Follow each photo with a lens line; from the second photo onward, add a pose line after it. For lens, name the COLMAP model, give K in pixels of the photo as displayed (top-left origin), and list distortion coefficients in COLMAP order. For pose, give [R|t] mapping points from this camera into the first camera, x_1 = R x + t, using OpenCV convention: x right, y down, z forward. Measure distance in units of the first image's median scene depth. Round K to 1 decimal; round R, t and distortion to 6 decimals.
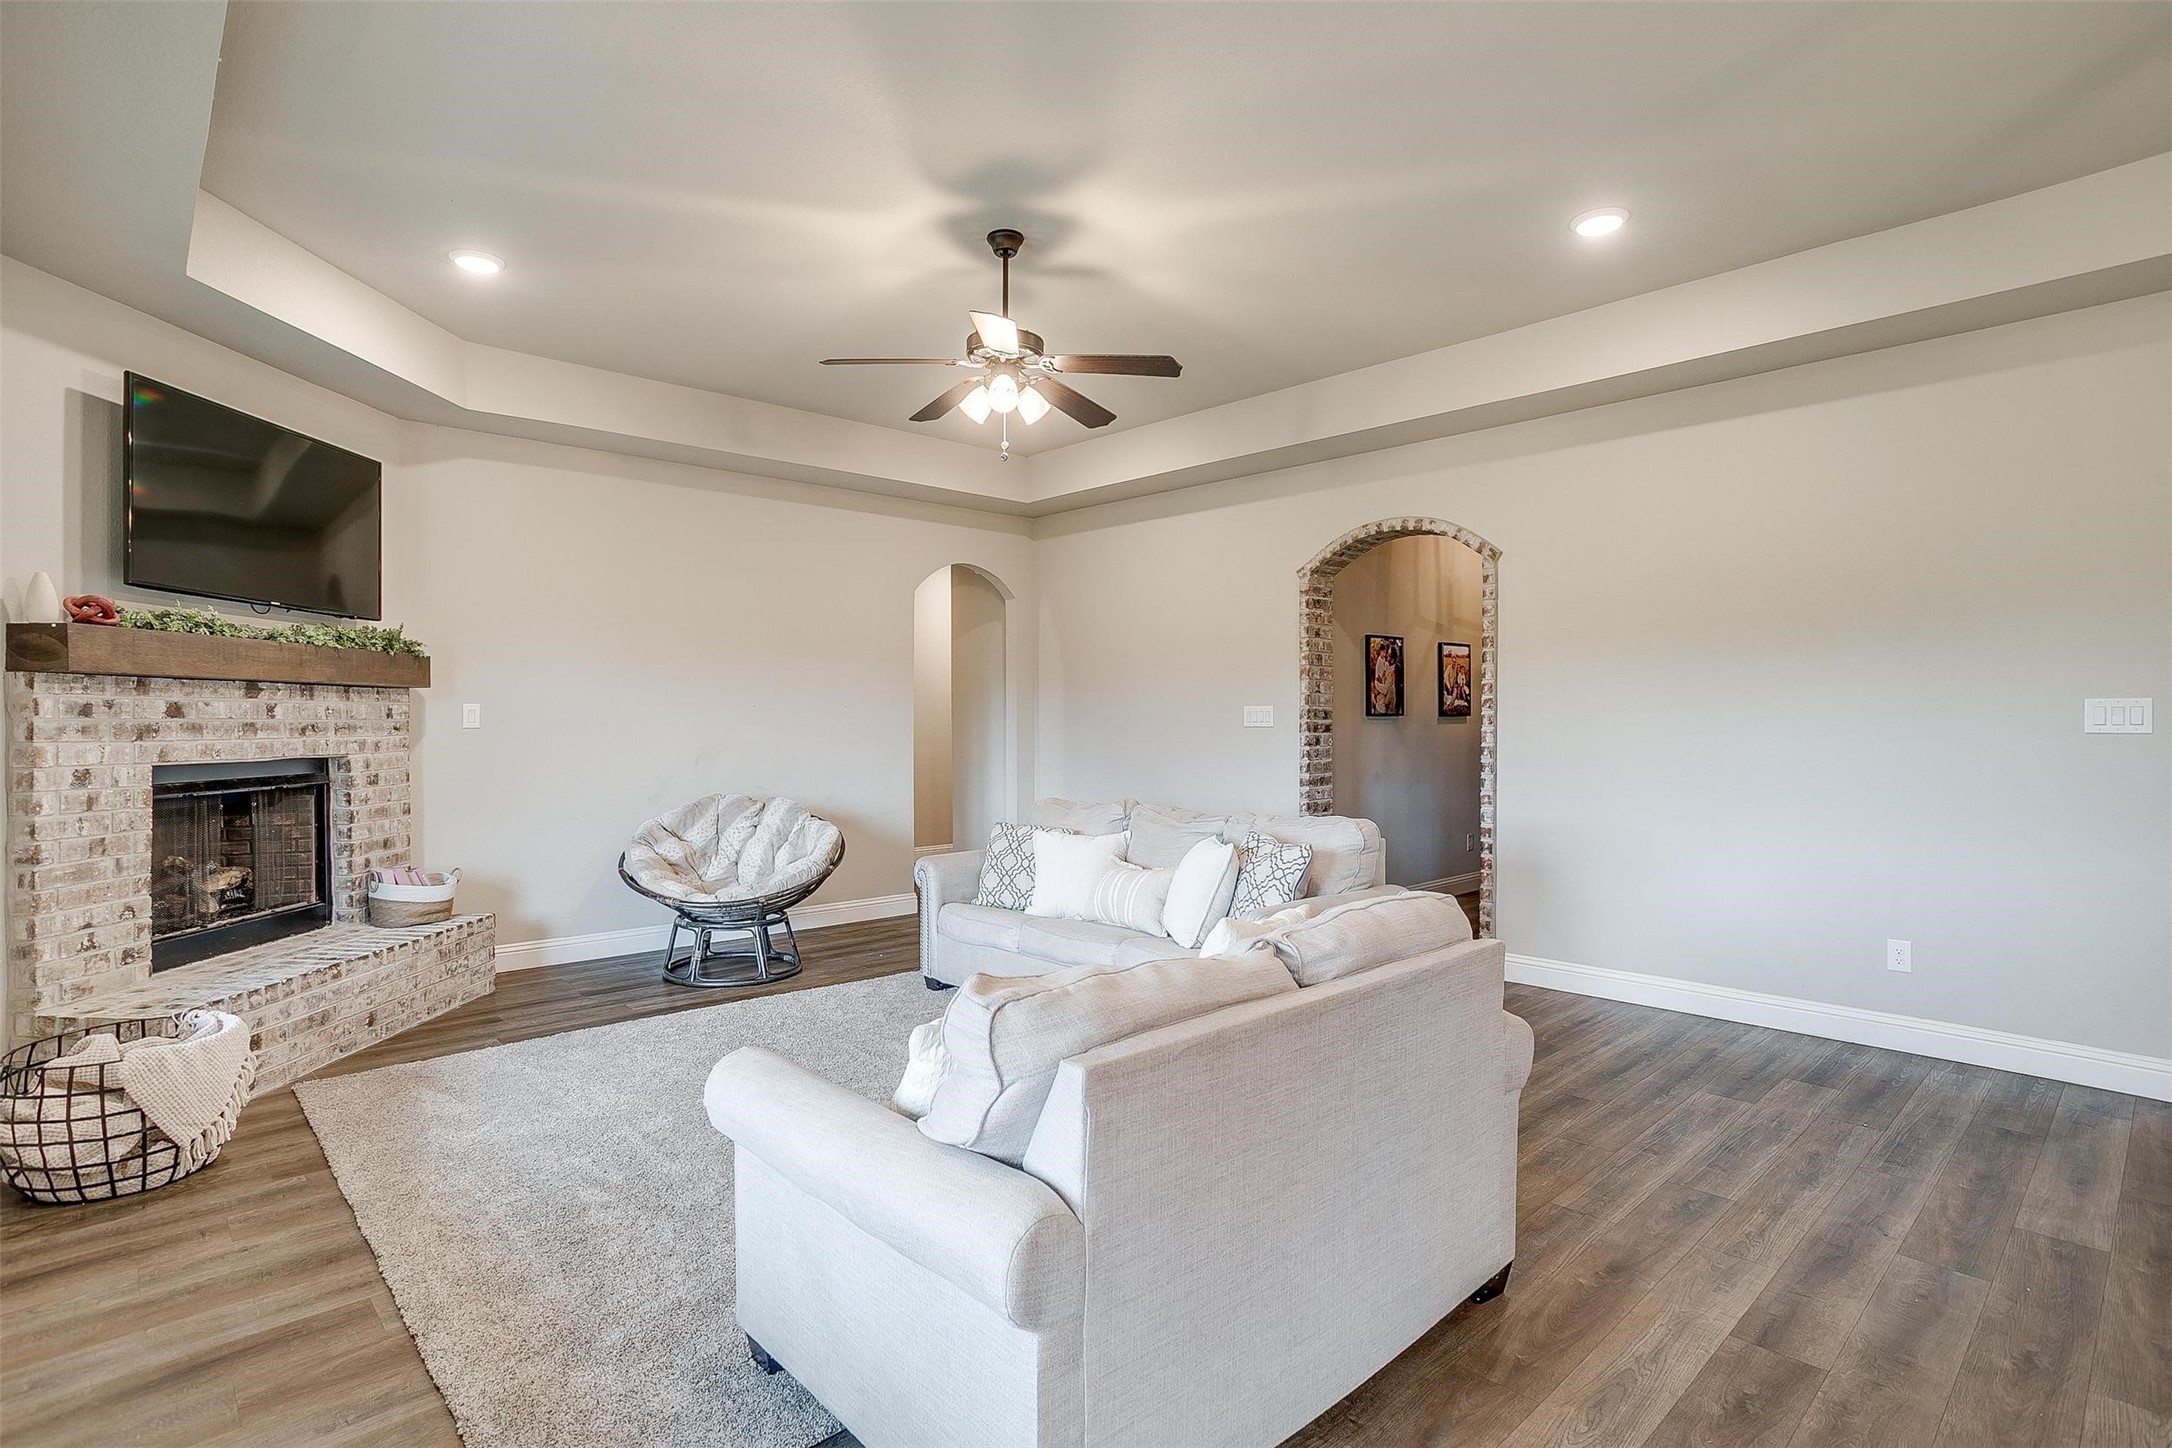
lens RADIAL K [[1070.1, 0, 1080.5], [0, 1070.1, 723.6], [0, 0, 1]] dist [-0.013222, 0.009025]
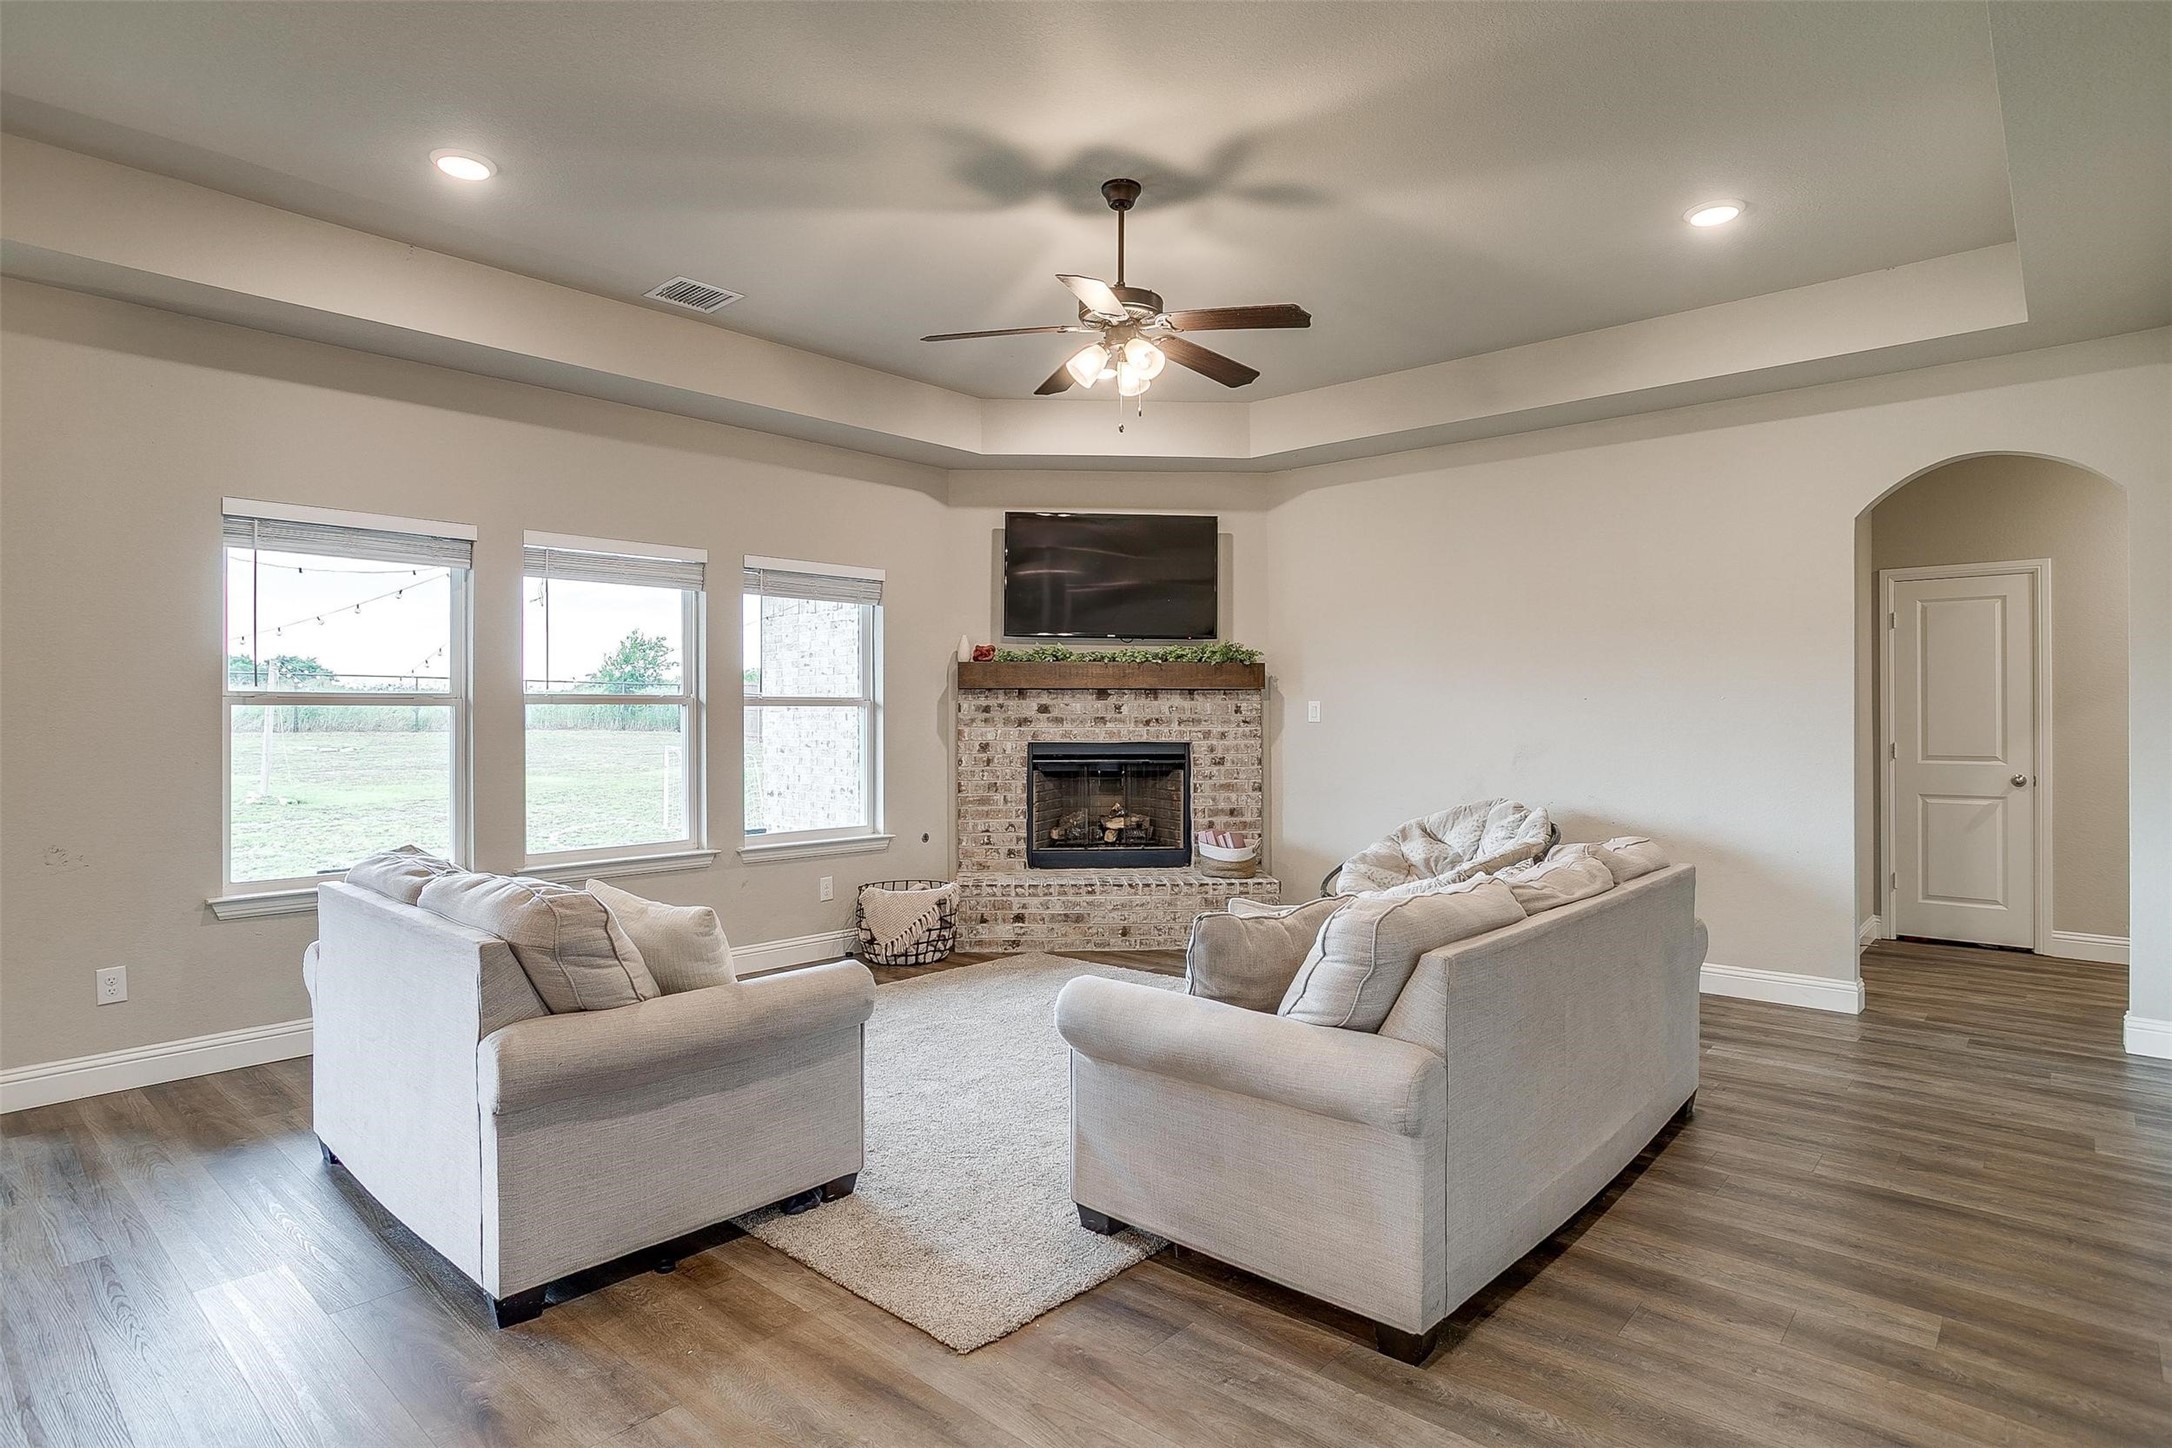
lens RADIAL K [[1154.9, 0, 1077.3], [0, 1154.9, 704.4], [0, 0, 1]] dist [-0.019696, 0.005778]
pose [[0.095361, -0.007593, -0.995414, 0.731919], [-0.004765, 0.999956, -0.008084, -0.004363], [0.995431, 0.005514, 0.095321, 0.707263]]
